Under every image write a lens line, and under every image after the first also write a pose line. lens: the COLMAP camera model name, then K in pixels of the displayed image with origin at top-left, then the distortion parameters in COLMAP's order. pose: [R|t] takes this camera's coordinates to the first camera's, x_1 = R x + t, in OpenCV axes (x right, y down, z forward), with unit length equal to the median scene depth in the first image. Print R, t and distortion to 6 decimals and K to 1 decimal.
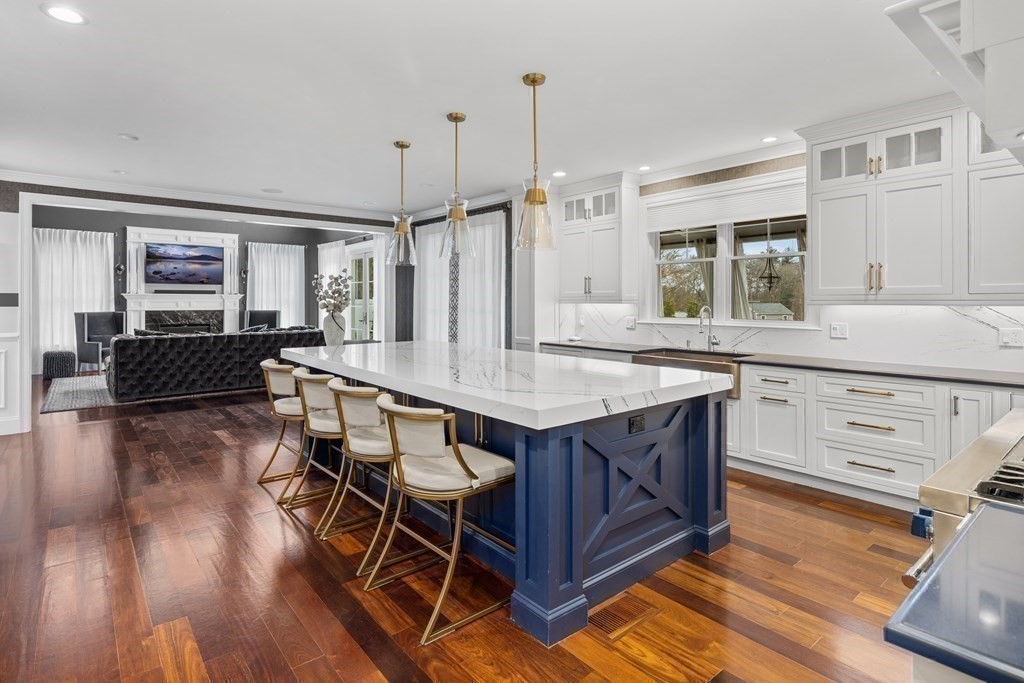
lens RADIAL K [[526.4, 0, 489.2], [0, 526.4, 300.8], [0, 0, 1]] dist [-0.002571, -0.000068]
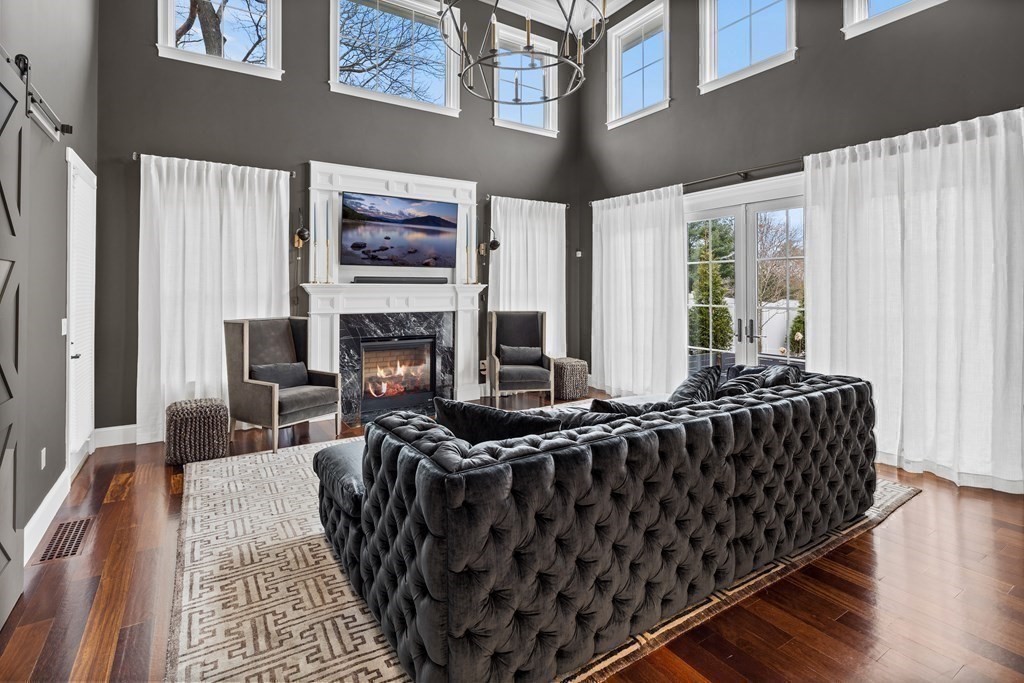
lens RADIAL K [[501.6, 0, 514.3], [0, 501.6, 283.2], [0, 0, 1]] dist [0.002789, 0.000166]
pose [[0.995089, -0.002365, -0.098959, -0.415441], [0.001145, 0.999923, -0.012385, -0.007257], [0.098981, 0.012210, 0.995014, 0.488794]]
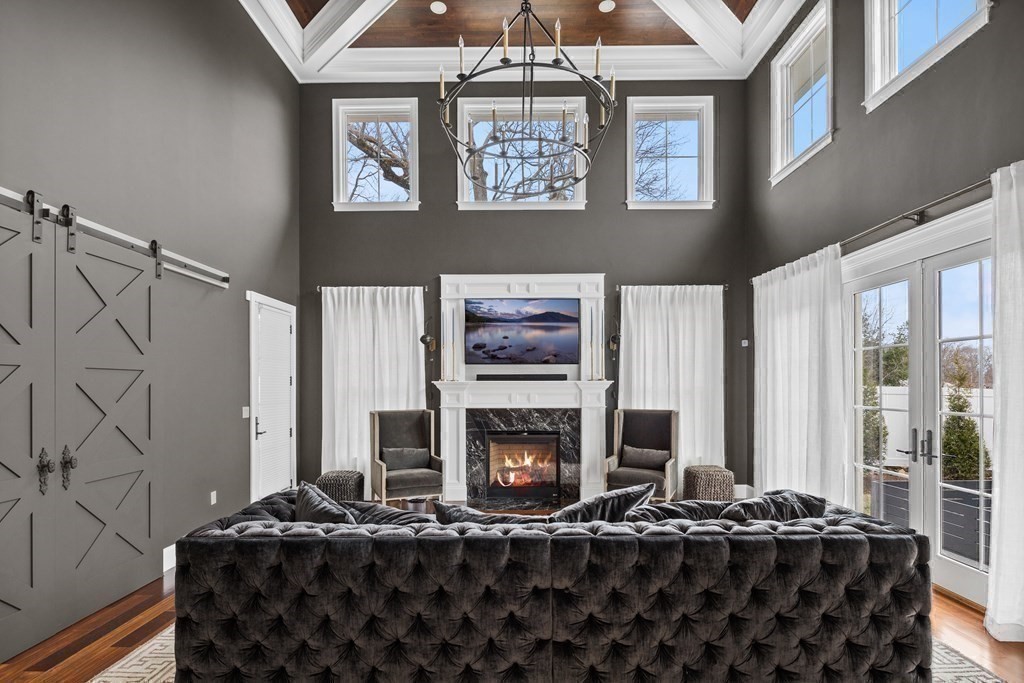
lens RADIAL K [[500.0, 0, 508.3], [0, 500.0, 385.2], [0, 0, 1]] dist [0.002438, 0.000309]
pose [[0.776178, -0.002455, -0.630509, -0.240481], [0.003638, 0.999993, 0.000585, -0.008715], [0.630503, -0.002748, 0.776182, 0.569353]]
